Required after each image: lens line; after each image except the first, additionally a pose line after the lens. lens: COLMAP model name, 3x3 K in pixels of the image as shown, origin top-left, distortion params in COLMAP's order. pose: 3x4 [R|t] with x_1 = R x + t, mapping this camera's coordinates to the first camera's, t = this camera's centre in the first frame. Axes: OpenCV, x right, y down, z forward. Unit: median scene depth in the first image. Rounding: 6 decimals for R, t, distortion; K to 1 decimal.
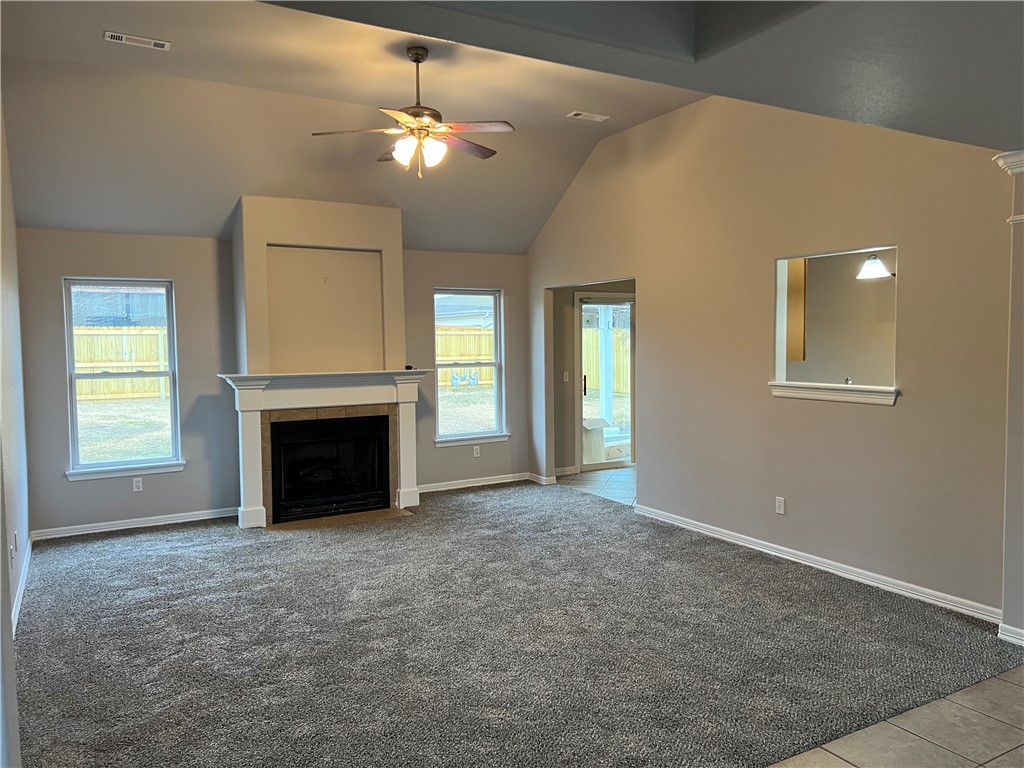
lens RADIAL K [[763.5, 0, 528.6], [0, 763.5, 382.2], [0, 0, 1]] dist [0.056192, -0.062795]
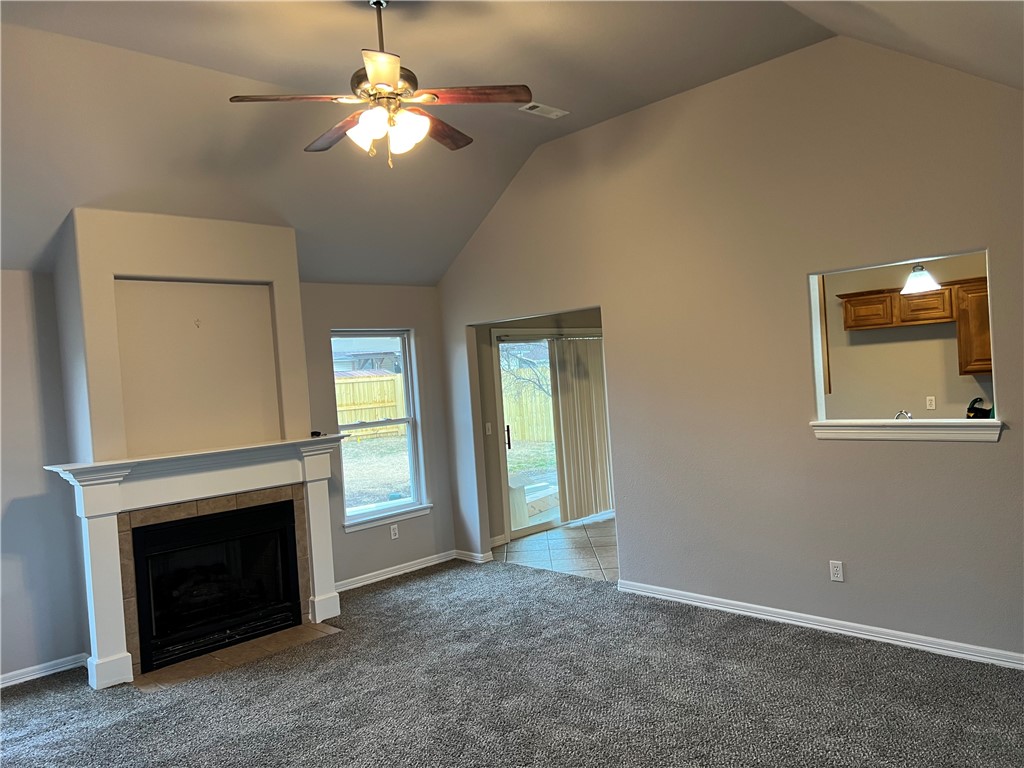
lens RADIAL K [[763.5, 0, 521.3], [0, 763.5, 388.0], [0, 0, 1]] dist [0.056192, -0.062795]
pose [[0.967418, -0.059366, 0.246125, -0.157690], [0.071247, 0.996671, -0.039641, -0.021849], [-0.242952, 0.055885, 0.968427, 0.225914]]
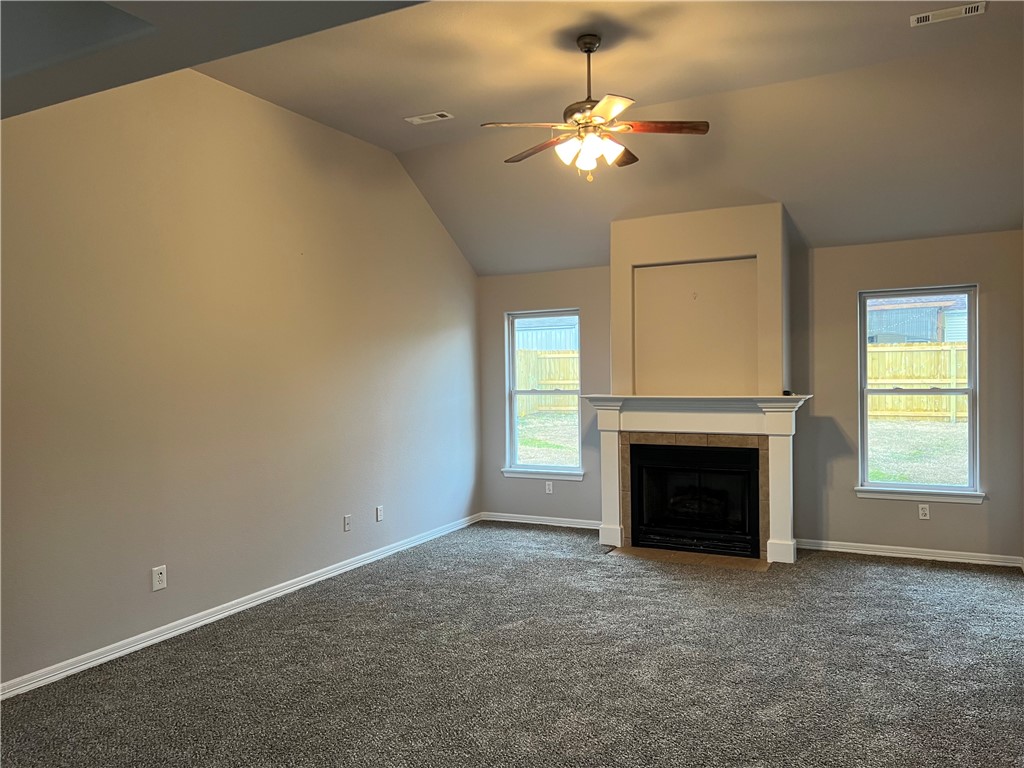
lens RADIAL K [[763.5, 0, 510.1], [0, 763.5, 384.6], [0, 0, 1]] dist [0.056192, -0.062795]
pose [[0.520788, 0.019446, -0.853464, 0.428661], [-0.034585, 0.999400, 0.001667, -0.020984], [0.852985, 0.028649, 0.521149, 0.345951]]
